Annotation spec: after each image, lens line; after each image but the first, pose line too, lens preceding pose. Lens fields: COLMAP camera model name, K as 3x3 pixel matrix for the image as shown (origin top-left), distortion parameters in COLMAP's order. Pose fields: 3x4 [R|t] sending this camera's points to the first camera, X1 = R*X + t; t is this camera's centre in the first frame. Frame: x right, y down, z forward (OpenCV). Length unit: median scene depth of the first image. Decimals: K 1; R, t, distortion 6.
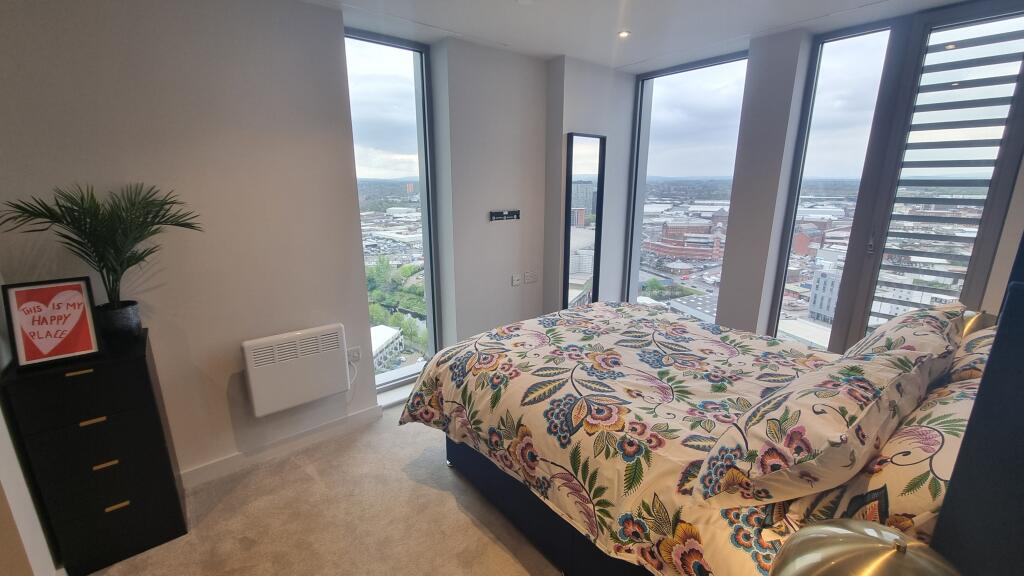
lens RADIAL K [[417.1, 0, 515.2], [0, 417.1, 288.3], [0, 0, 1]] dist [-0.001471, -0.000376]
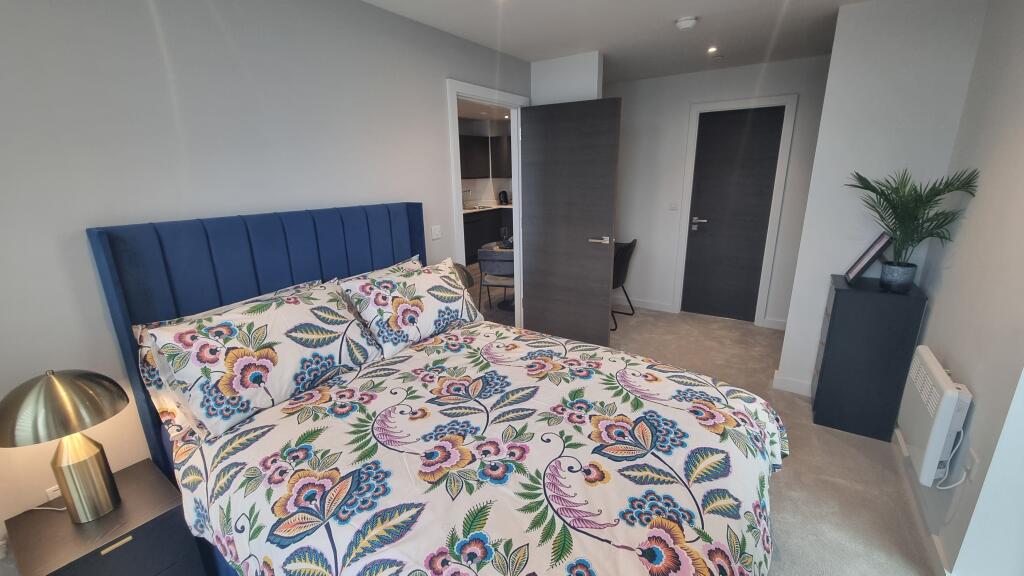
lens RADIAL K [[406.9, 0, 511.3], [0, 406.9, 305.8], [0, 0, 1]] dist [0.000234, -0.000022]
pose [[-0.957788, 0.104796, -0.267692, 0.531958], [-0.055040, 0.847112, 0.528556, -0.444053], [0.282156, 0.520979, -0.805586, 1.701387]]
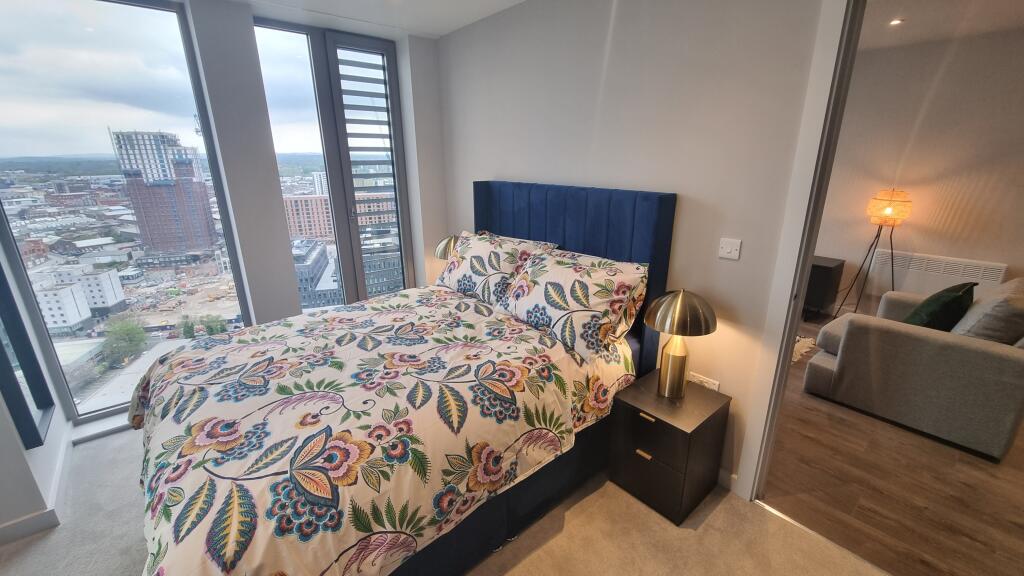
lens RADIAL K [[417.1, 0, 515.2], [0, 417.1, 288.3], [0, 0, 1]] dist [-0.001471, -0.000376]
pose [[-0.017049, -0.295310, 0.955249, -0.631739], [0.254964, 0.922520, 0.289743, -0.182404], [-0.966800, 0.248494, 0.059566, 0.688755]]
